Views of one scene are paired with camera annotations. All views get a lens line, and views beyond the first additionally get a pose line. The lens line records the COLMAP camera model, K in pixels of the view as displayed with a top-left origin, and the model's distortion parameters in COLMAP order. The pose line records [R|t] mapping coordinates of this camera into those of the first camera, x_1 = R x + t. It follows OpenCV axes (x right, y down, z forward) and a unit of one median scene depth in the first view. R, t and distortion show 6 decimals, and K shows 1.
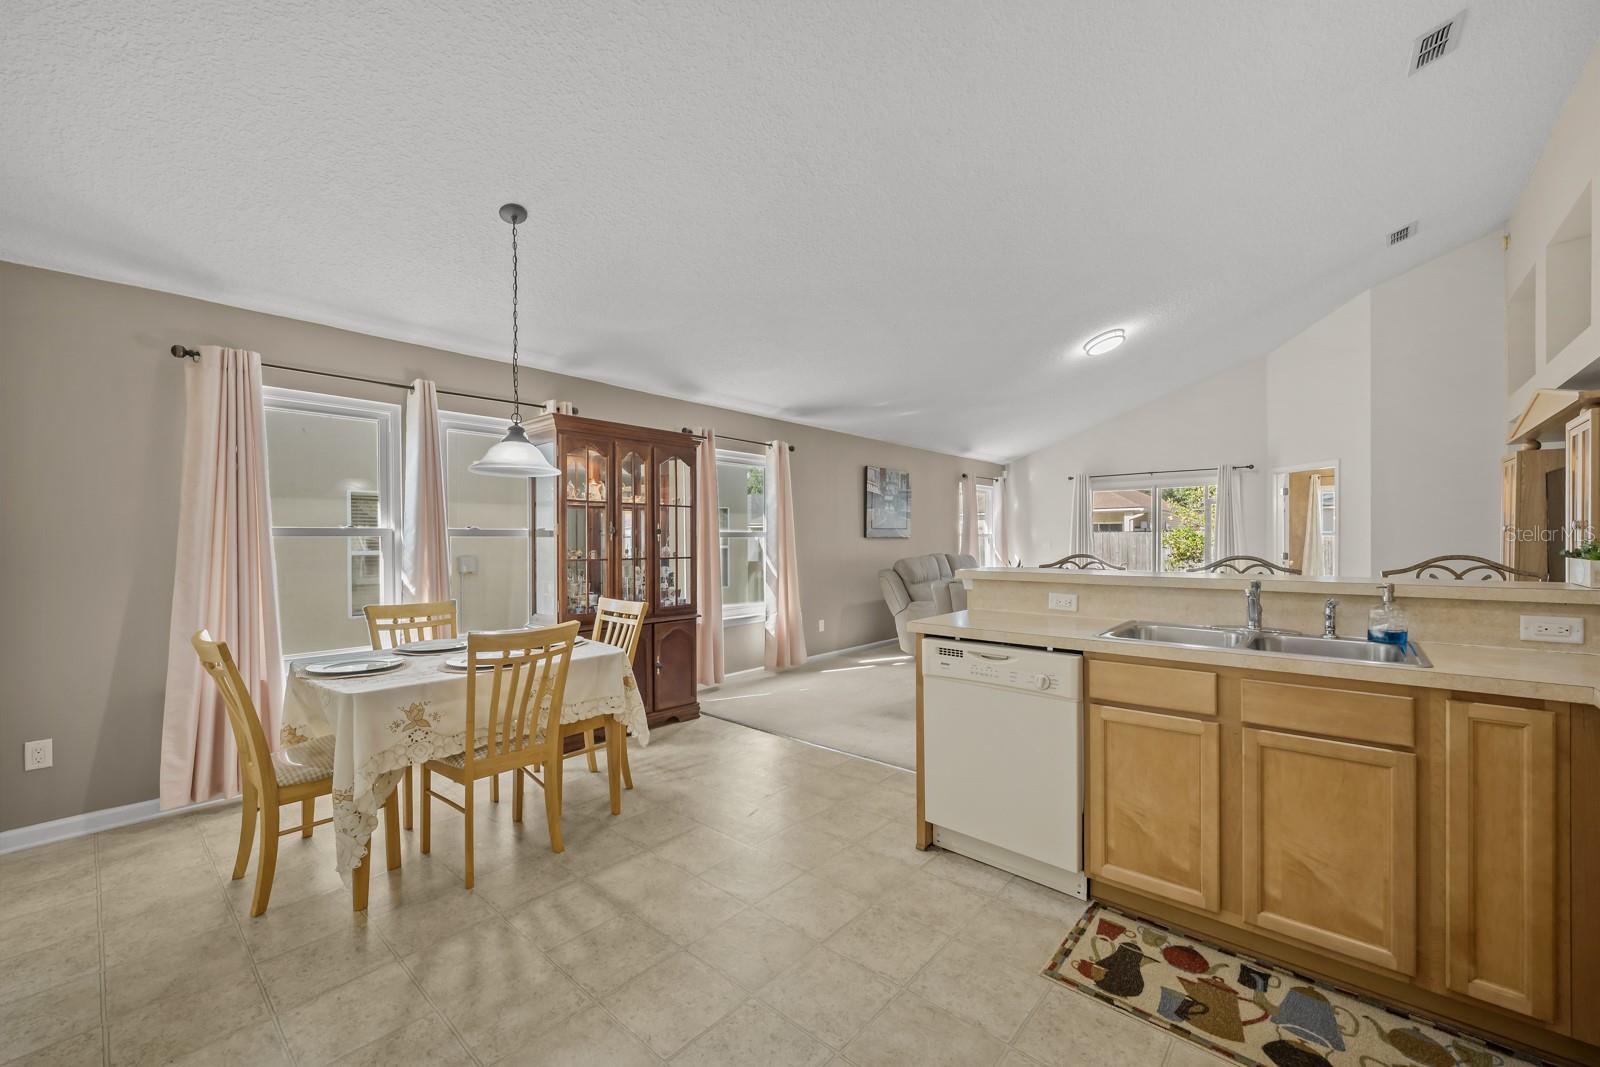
lens RADIAL K [[640.4, 0, 801.5], [0, 640.4, 534.5], [0, 0, 1]] dist [0.020316, -0.000026]
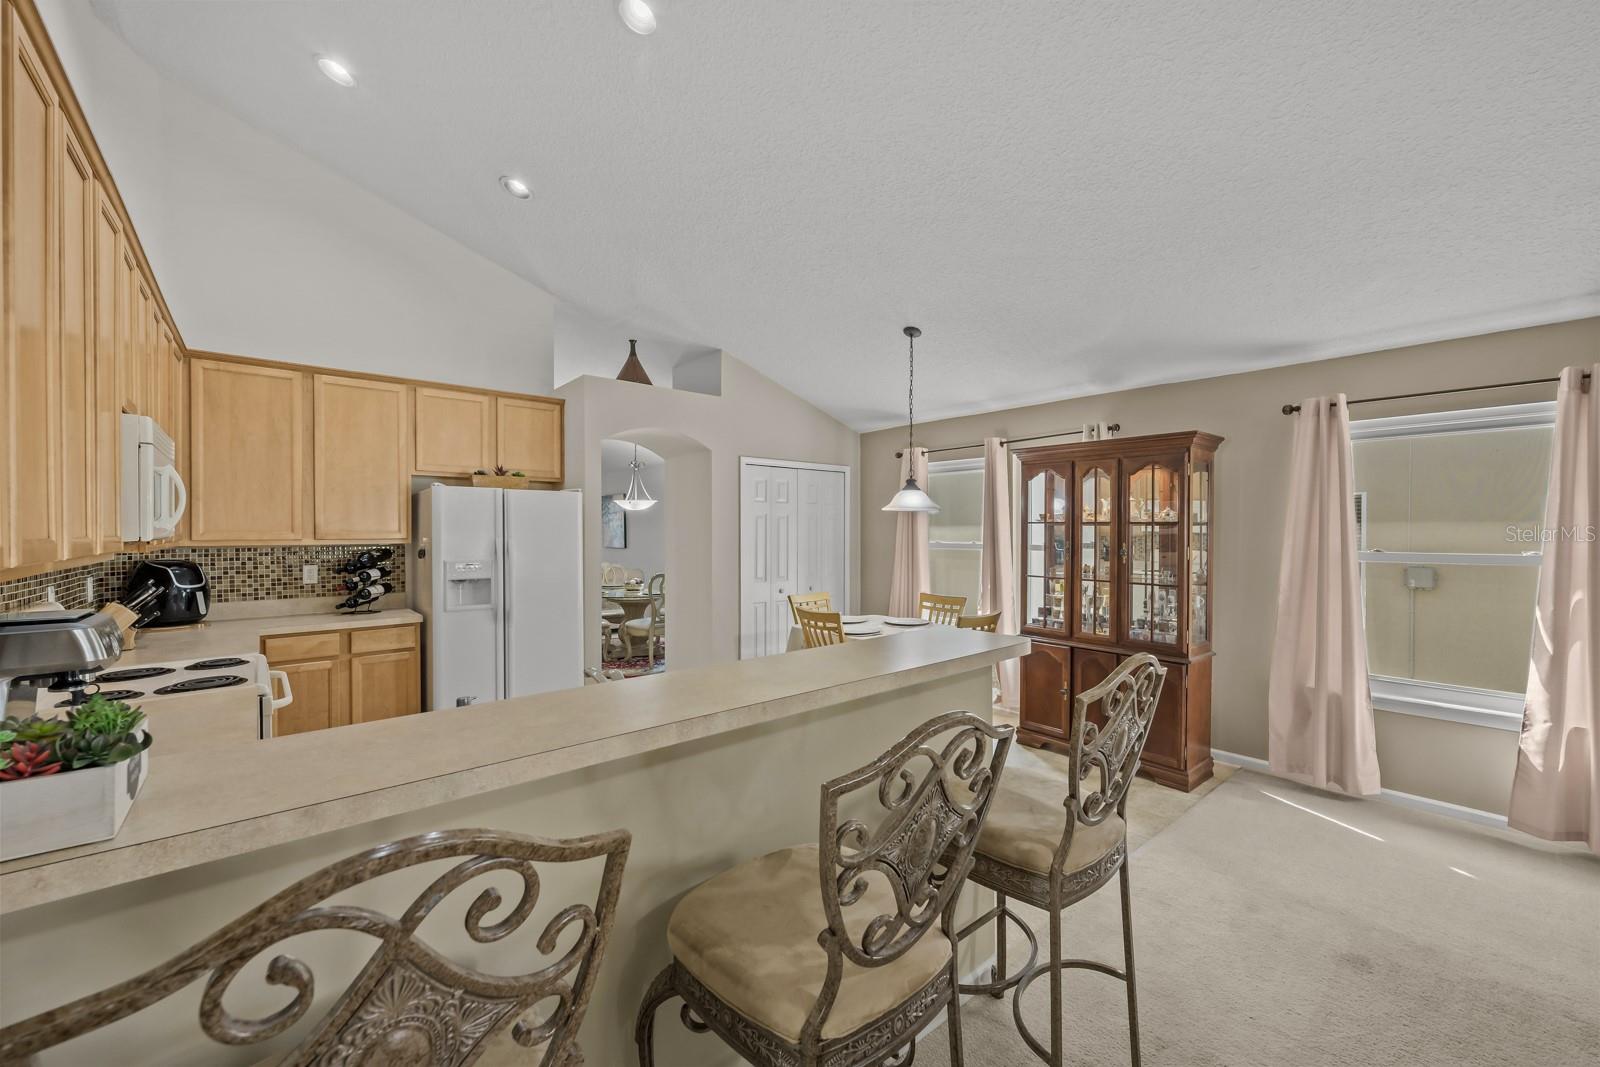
lens RADIAL K [[628.9, 0, 808.9], [0, 628.9, 532.0], [0, 0, 1]] dist [-0.000308, -0.000013]
pose [[-0.143749, 0.007338, -0.989587, 0.704997], [0.008393, 0.999946, 0.006196, -0.042087], [0.989579, -0.007415, -0.143803, 0.695797]]
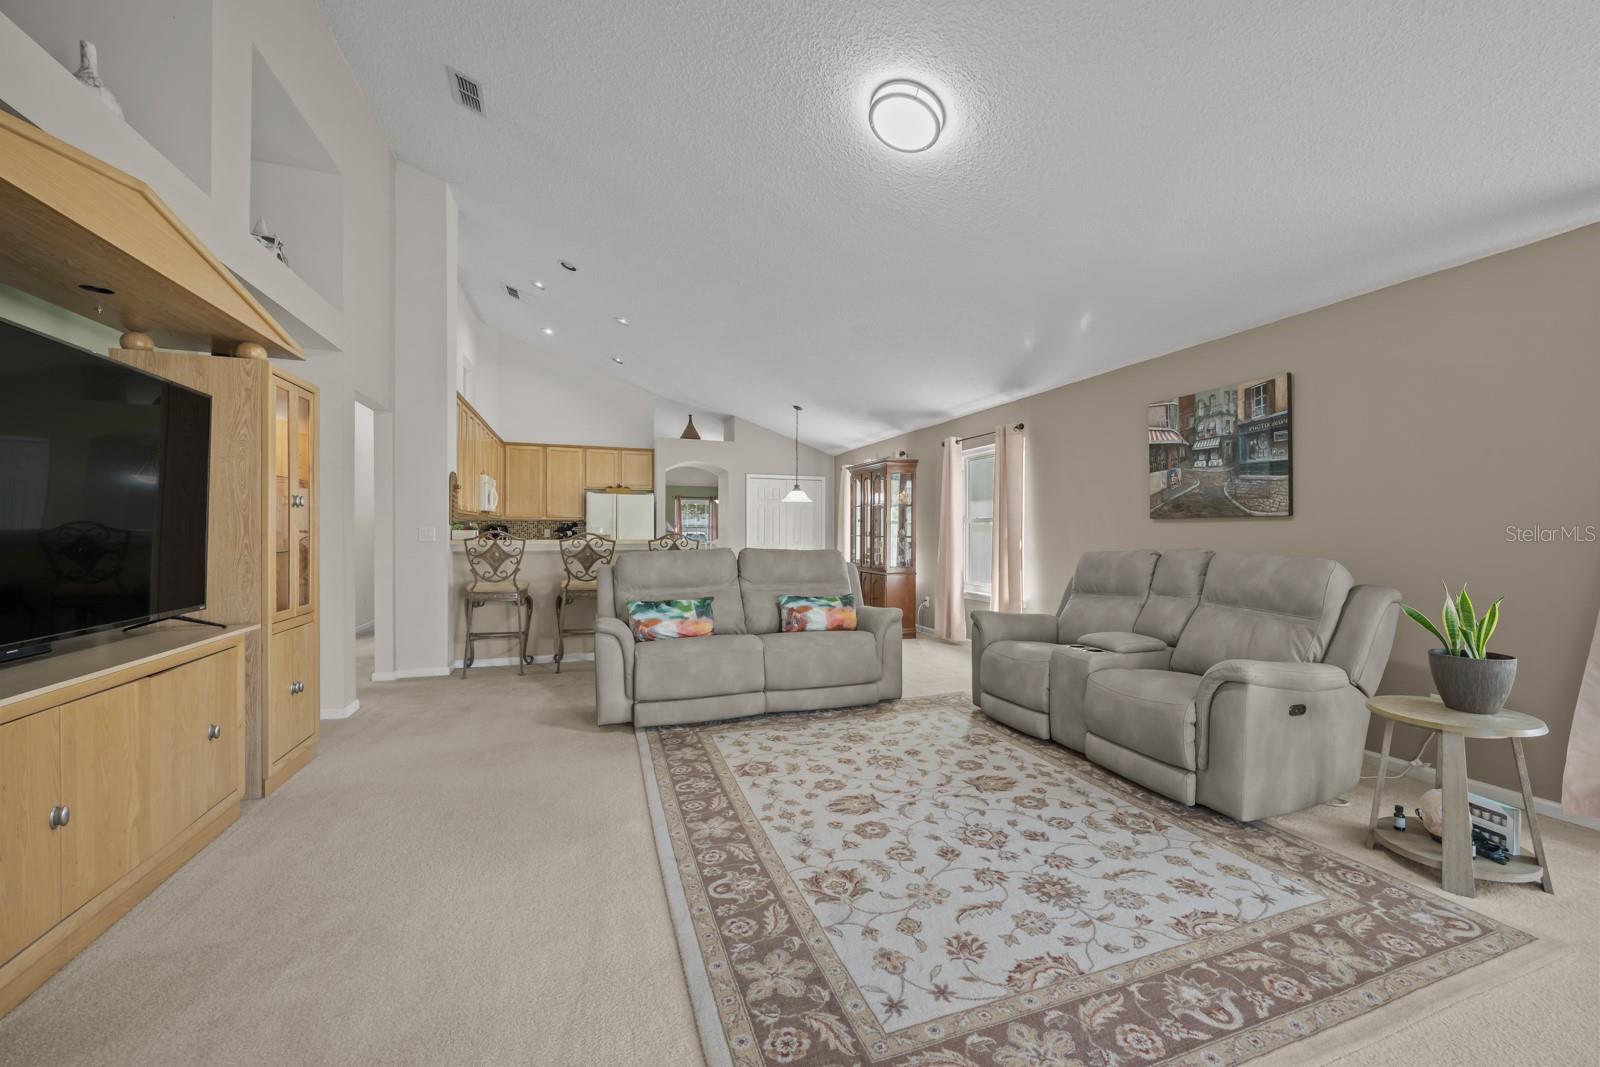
lens RADIAL K [[629.9, 0, 824.0], [0, 629.9, 531.3], [0, 0, 1]] dist [-0.000870, -0.000064]
pose [[-0.476935, 0.001591, -0.878937, 1.338562], [0.007743, 0.999967, -0.002391, 0.027478], [0.878904, -0.007946, -0.476932, 1.704456]]
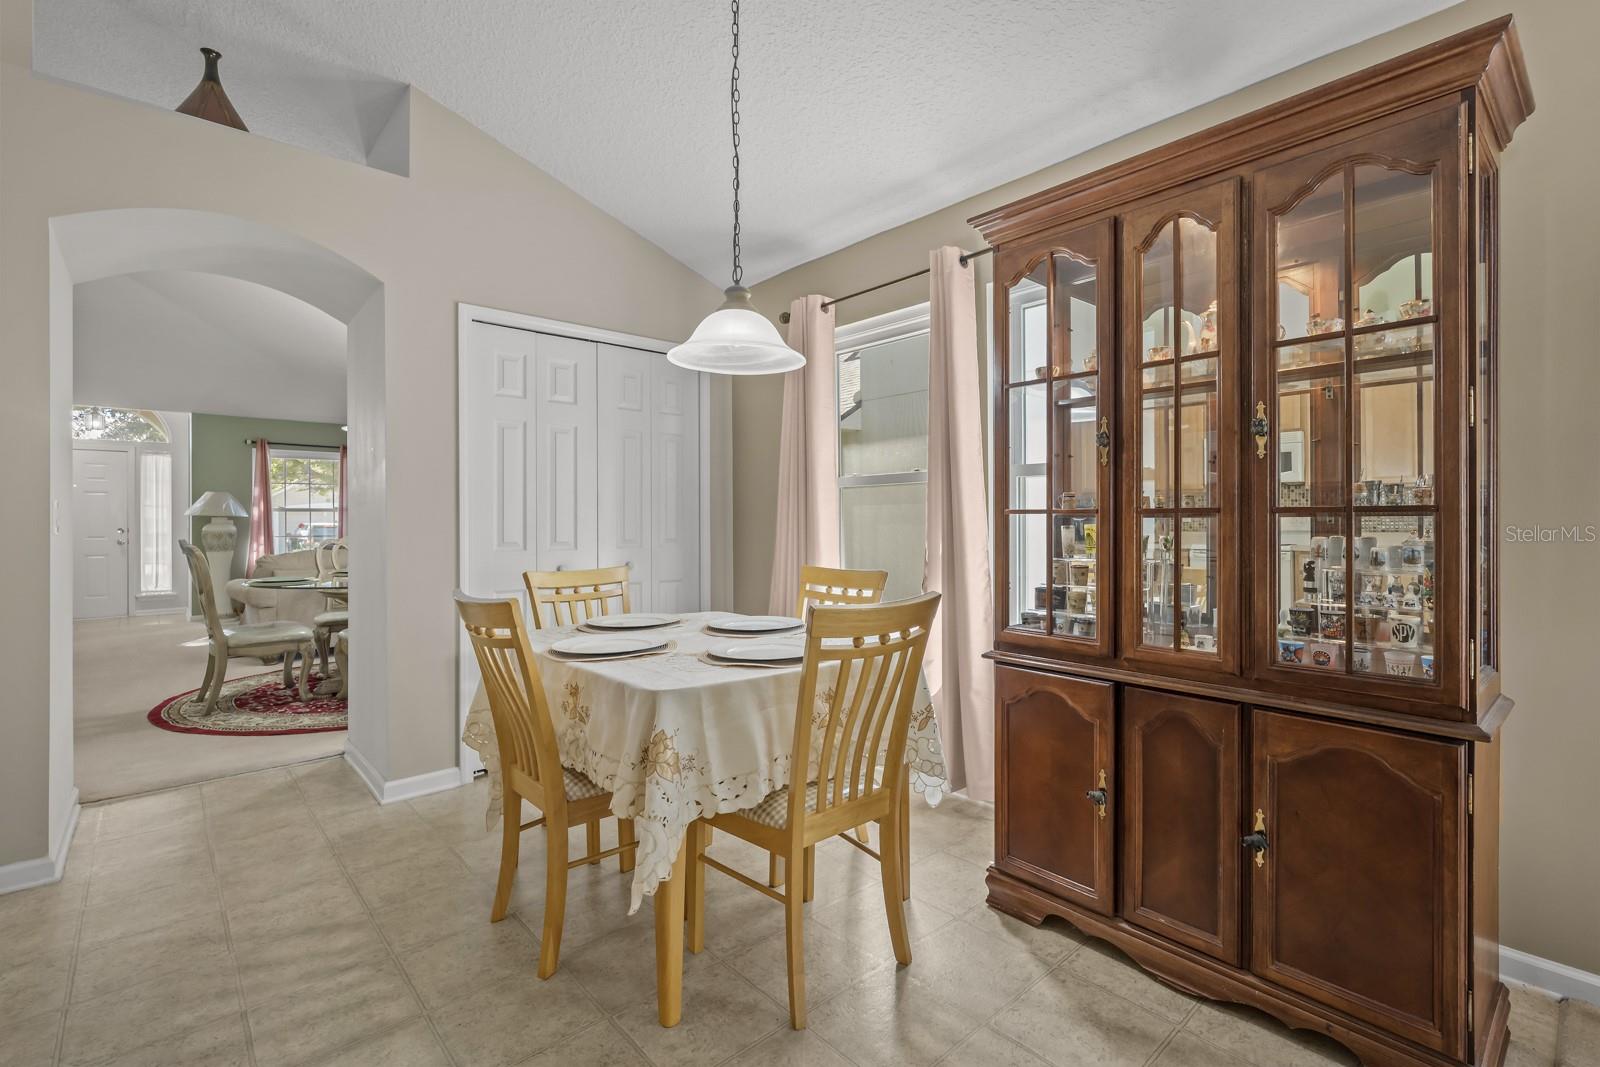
lens RADIAL K [[725.4, 0, 807.9], [0, 725.4, 518.0], [0, 0, 1]] dist [0.002419, 0.000224]
pose [[-0.119609, -0.002756, -0.992817, 0.169847], [0.013603, 0.999898, -0.004415, 0.040268], [0.992728, -0.014033, -0.119559, 0.818652]]
